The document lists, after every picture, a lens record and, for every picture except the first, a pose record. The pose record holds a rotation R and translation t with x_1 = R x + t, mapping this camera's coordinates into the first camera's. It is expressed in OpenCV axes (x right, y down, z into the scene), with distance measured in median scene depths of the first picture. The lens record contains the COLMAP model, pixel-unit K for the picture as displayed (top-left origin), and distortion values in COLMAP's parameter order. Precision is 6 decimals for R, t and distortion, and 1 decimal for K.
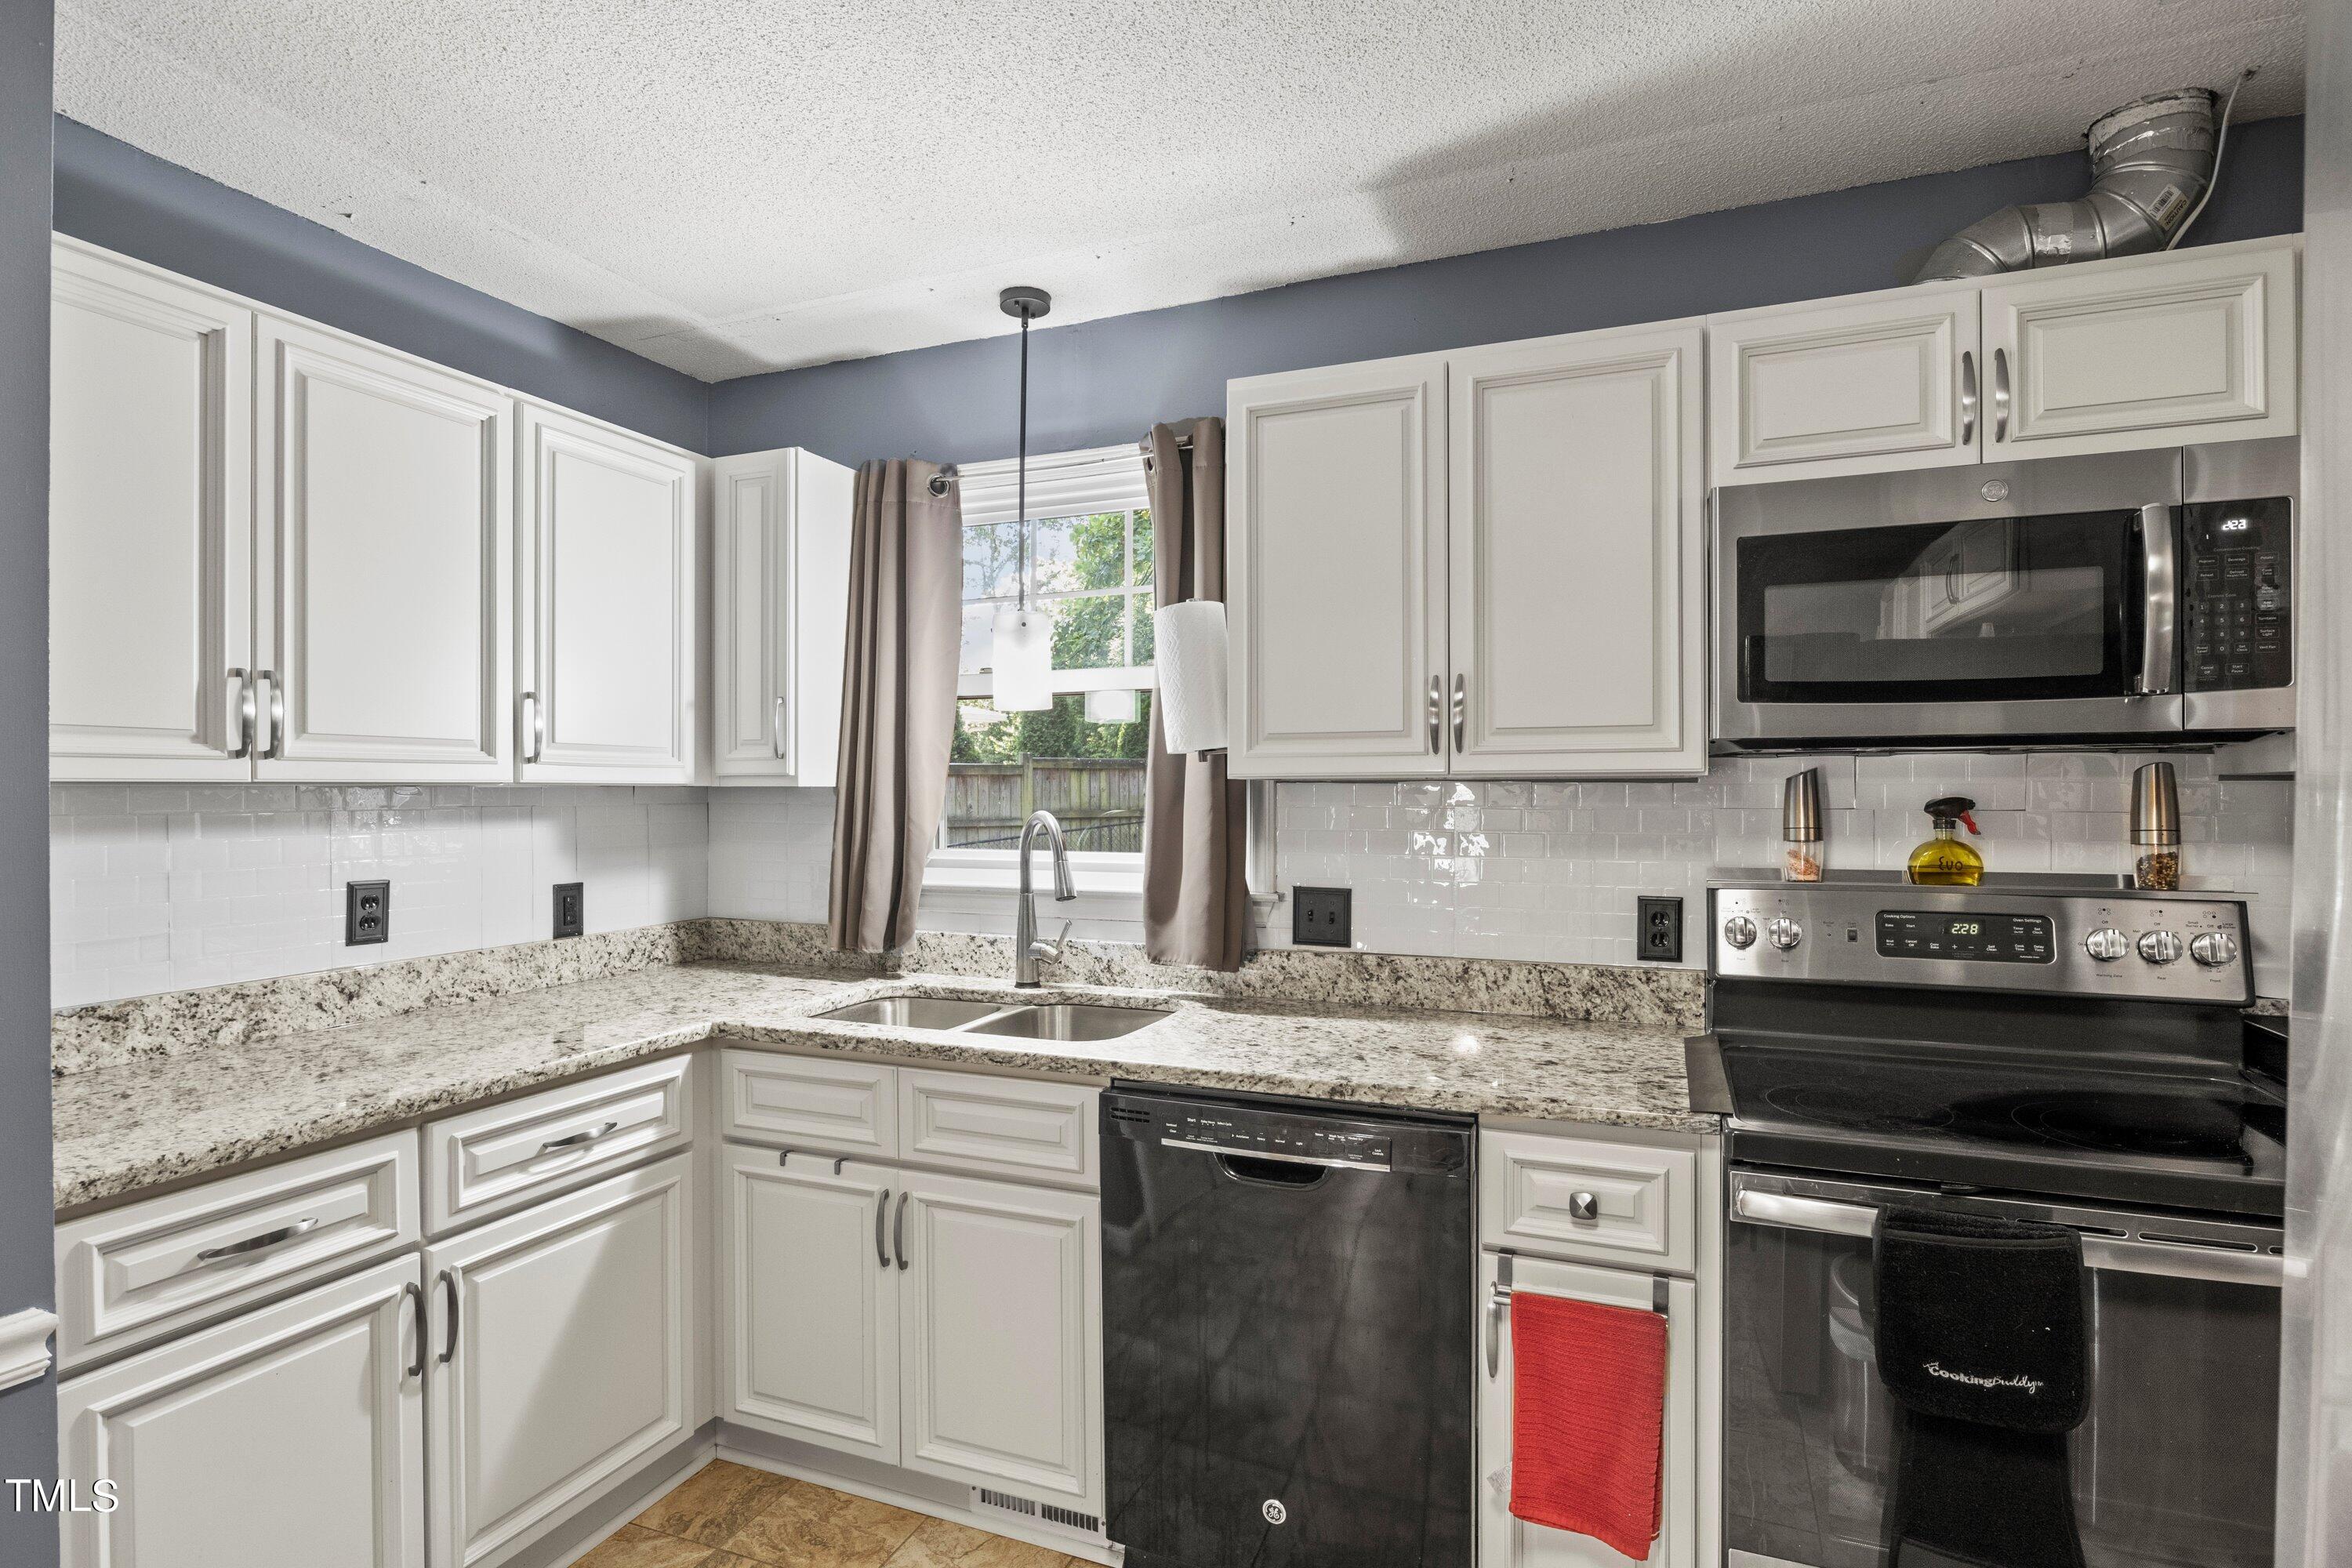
lens RADIAL K [[1176.7, 0, 1185.3], [0, 1176.7, 793.6], [0, 0, 1]] dist [-0.006969, 0.000333]
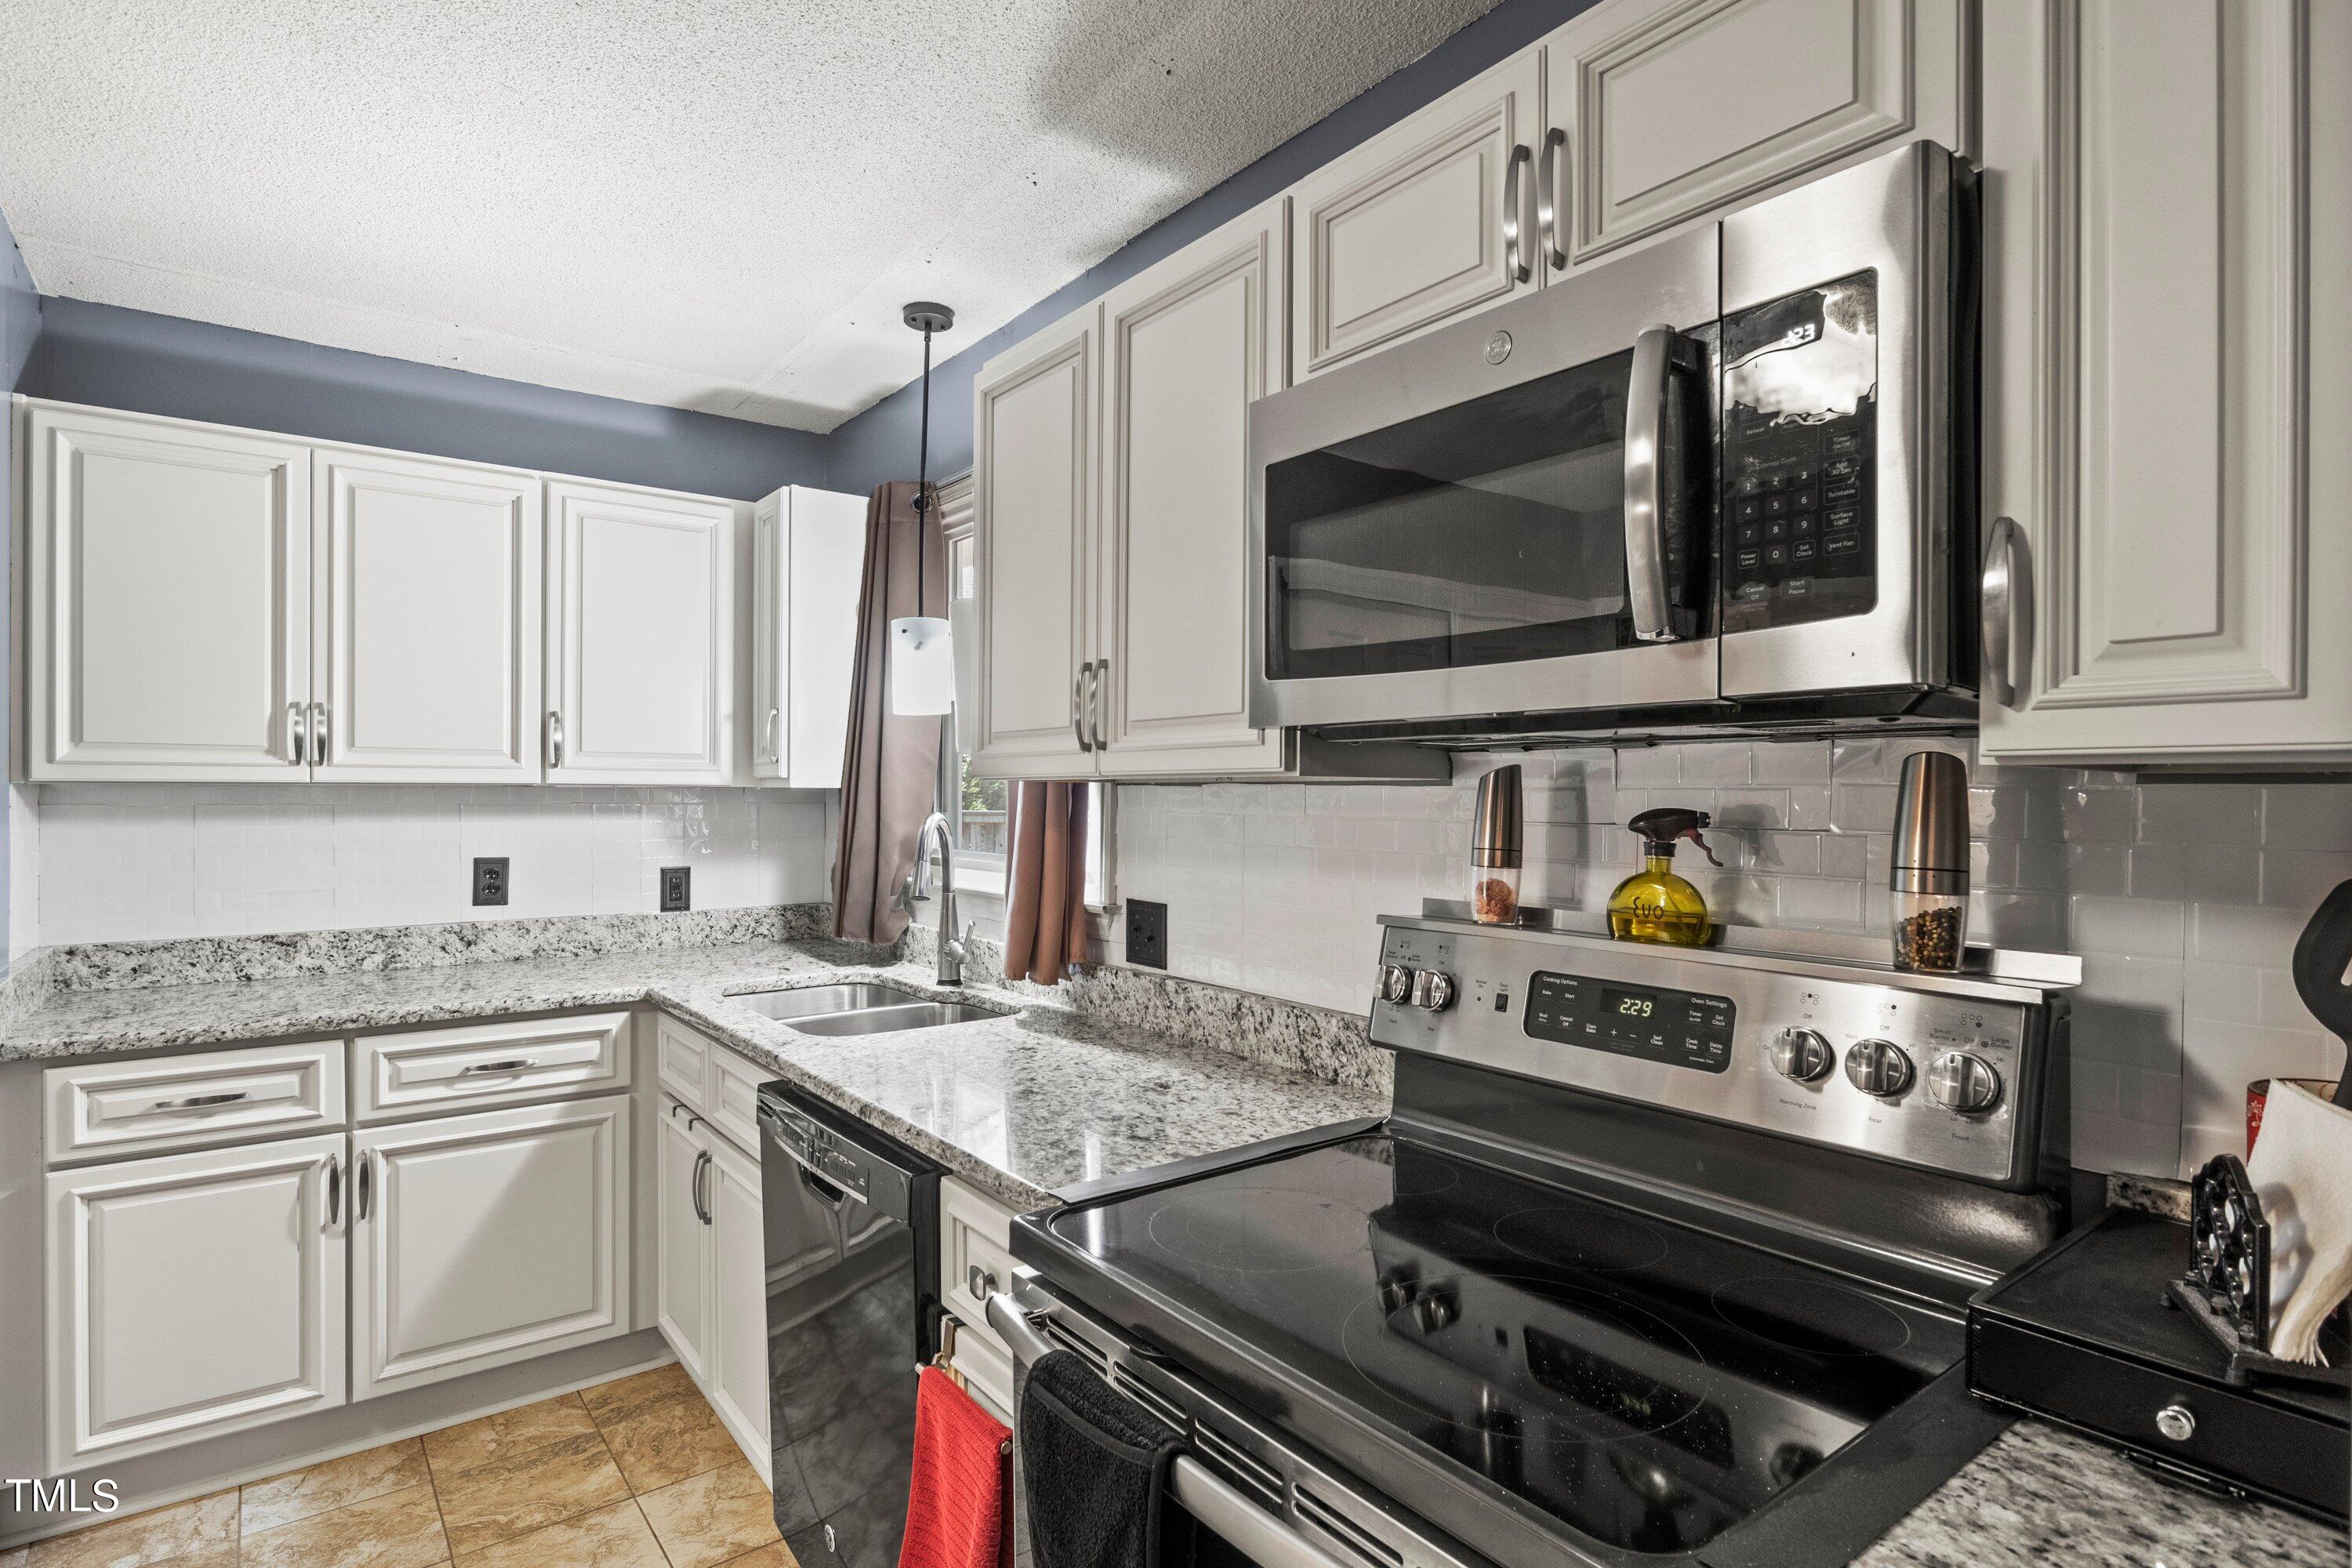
lens RADIAL K [[1196.0, 0, 1174.1], [0, 1196.0, 795.9], [0, 0, 1]] dist [-0.005509, -0.001014]
pose [[0.858401, 0.006878, -0.512933, 0.709950], [-0.007578, 0.999971, 0.000727, -0.002163], [0.512923, 0.003263, 0.858428, 0.259913]]
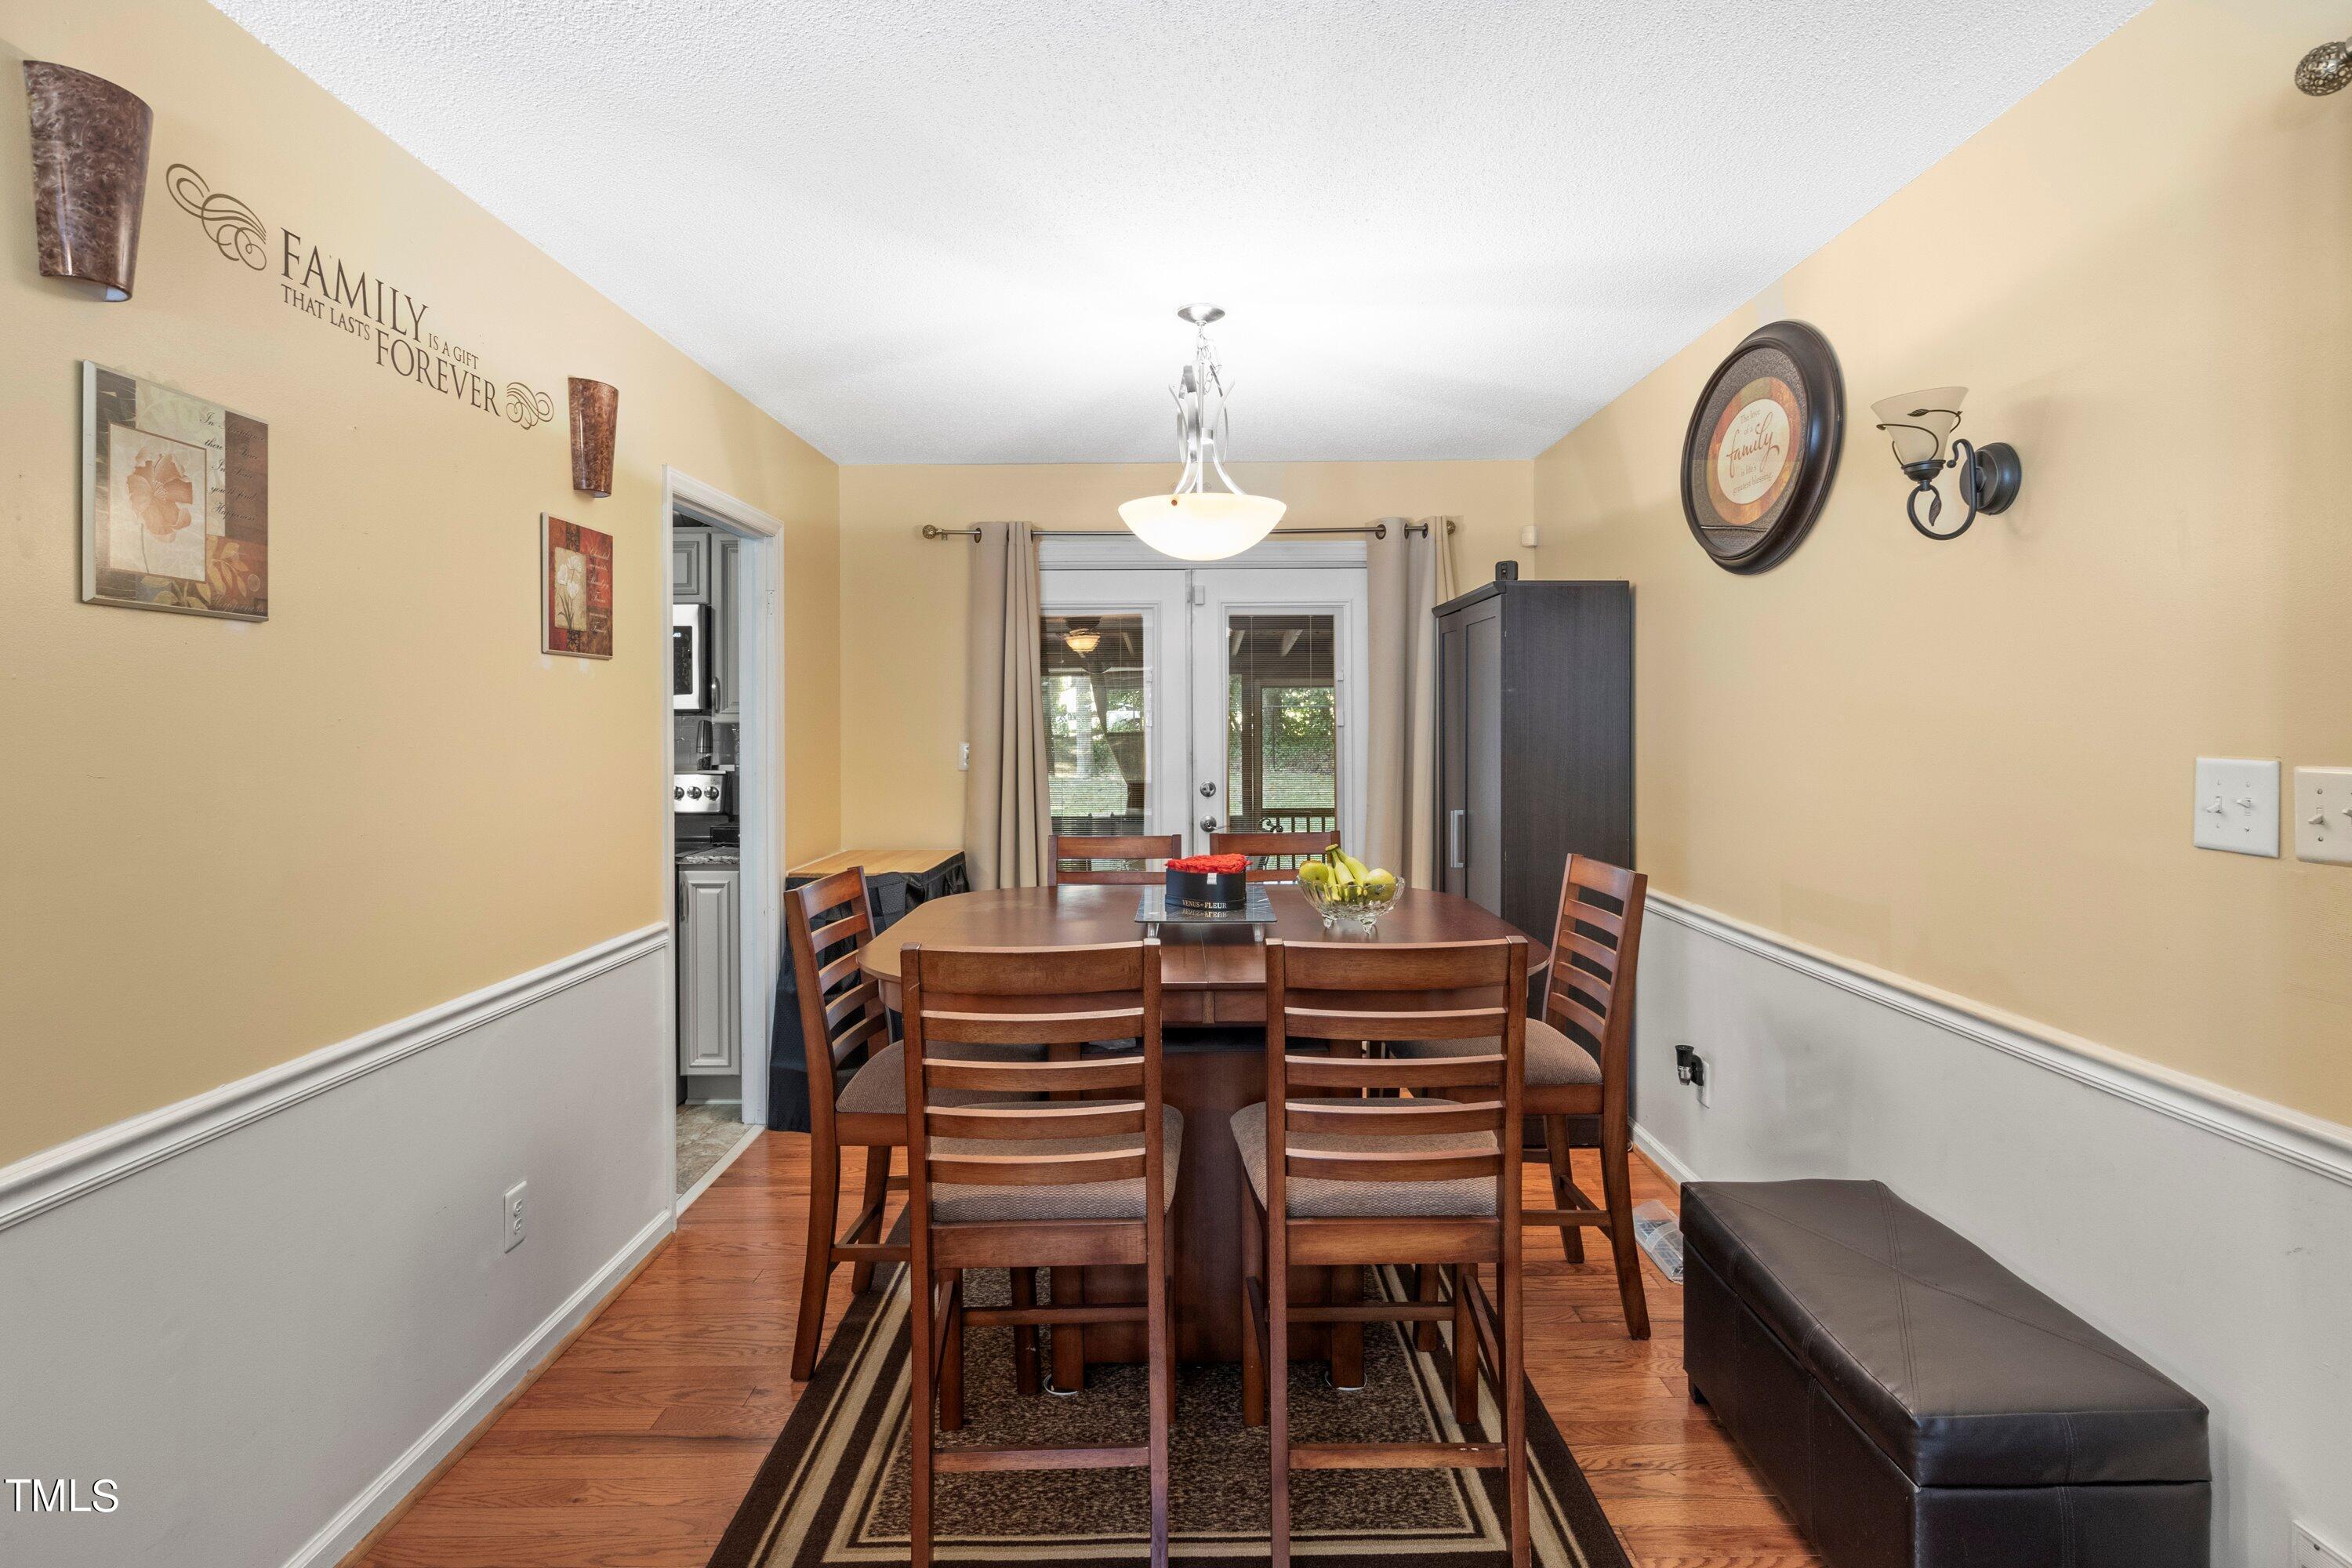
lens RADIAL K [[1196.0, 0, 1185.7], [0, 1196.0, 730.4], [0, 0, 1]] dist [-0.005509, -0.001014]
pose [[0.929692, -0.001475, 0.368336, 0.738551], [0.000985, 0.999998, 0.001519, -0.006230], [-0.368337, -0.001049, 0.929692, -1.482216]]
